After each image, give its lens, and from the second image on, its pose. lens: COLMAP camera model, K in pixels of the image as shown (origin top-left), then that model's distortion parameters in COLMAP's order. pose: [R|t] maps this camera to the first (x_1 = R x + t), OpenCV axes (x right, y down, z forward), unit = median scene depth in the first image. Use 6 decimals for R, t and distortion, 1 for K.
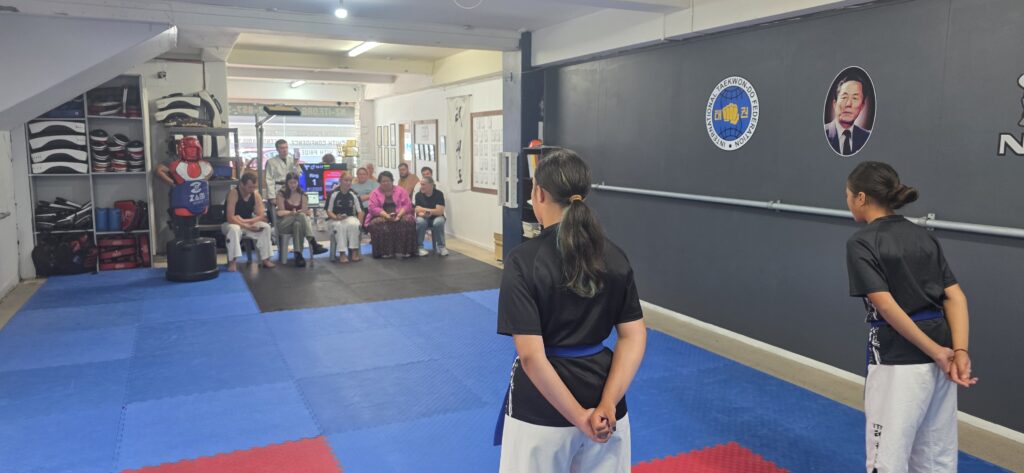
lens RADIAL K [[692.3, 0, 516.0], [0, 692.3, 236.7], [0, 0, 1]] dist [0.065614, -0.065151]
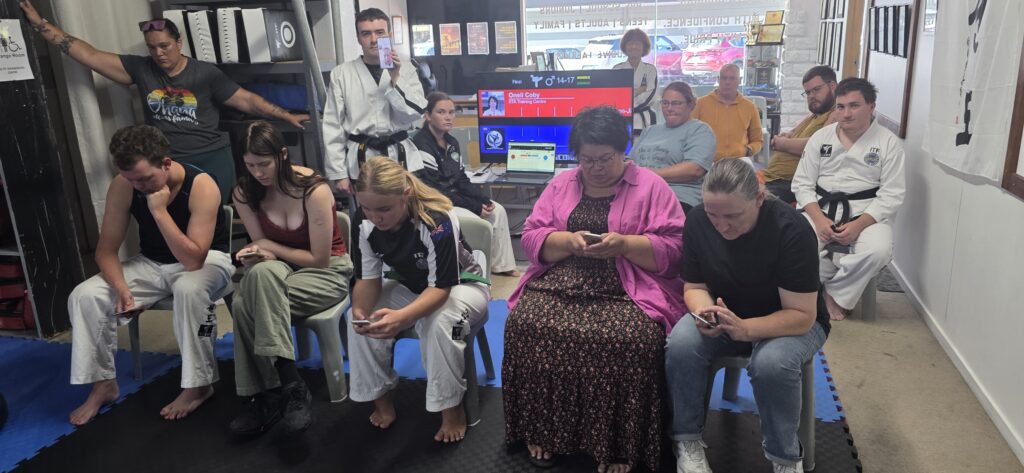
lens RADIAL K [[692.3, 0, 516.0], [0, 692.3, 236.7], [0, 0, 1]] dist [0.065614, -0.065151]
pose [[0.762492, 0.150858, -0.629165, -0.035699], [-0.049616, 0.983207, 0.175618, -0.081526], [0.645093, -0.102690, 0.757172, 0.678175]]
